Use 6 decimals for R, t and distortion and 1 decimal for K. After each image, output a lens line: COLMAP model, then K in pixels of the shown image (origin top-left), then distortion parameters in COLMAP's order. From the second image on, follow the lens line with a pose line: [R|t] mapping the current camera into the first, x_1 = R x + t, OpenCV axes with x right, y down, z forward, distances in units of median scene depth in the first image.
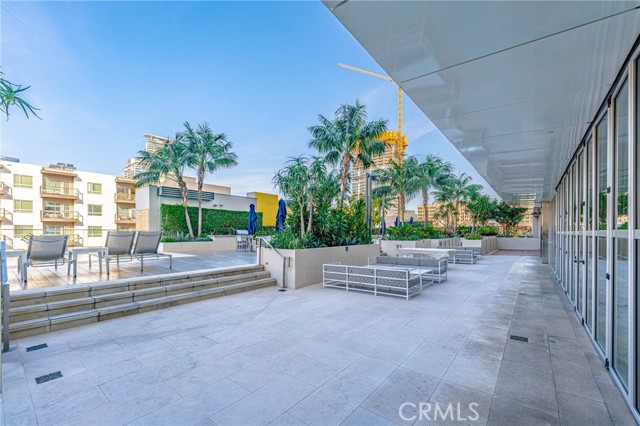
lens RADIAL K [[258.8, 0, 325.2], [0, 258.8, 229.9], [0, 0, 1]] dist [-0.004053, 0.000897]
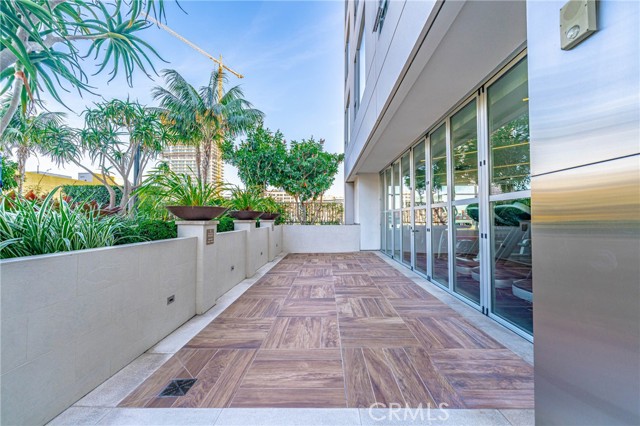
lens RADIAL K [[258.8, 0, 320.4], [0, 258.8, 213.1], [0, 0, 1]] dist [-0.004053, 0.000897]
pose [[0.804054, -0.007742, 0.594506, 0.449701], [0.016587, 0.999818, -0.009413, 0.013236], [-0.594325, 0.017429, 0.804036, 0.607131]]
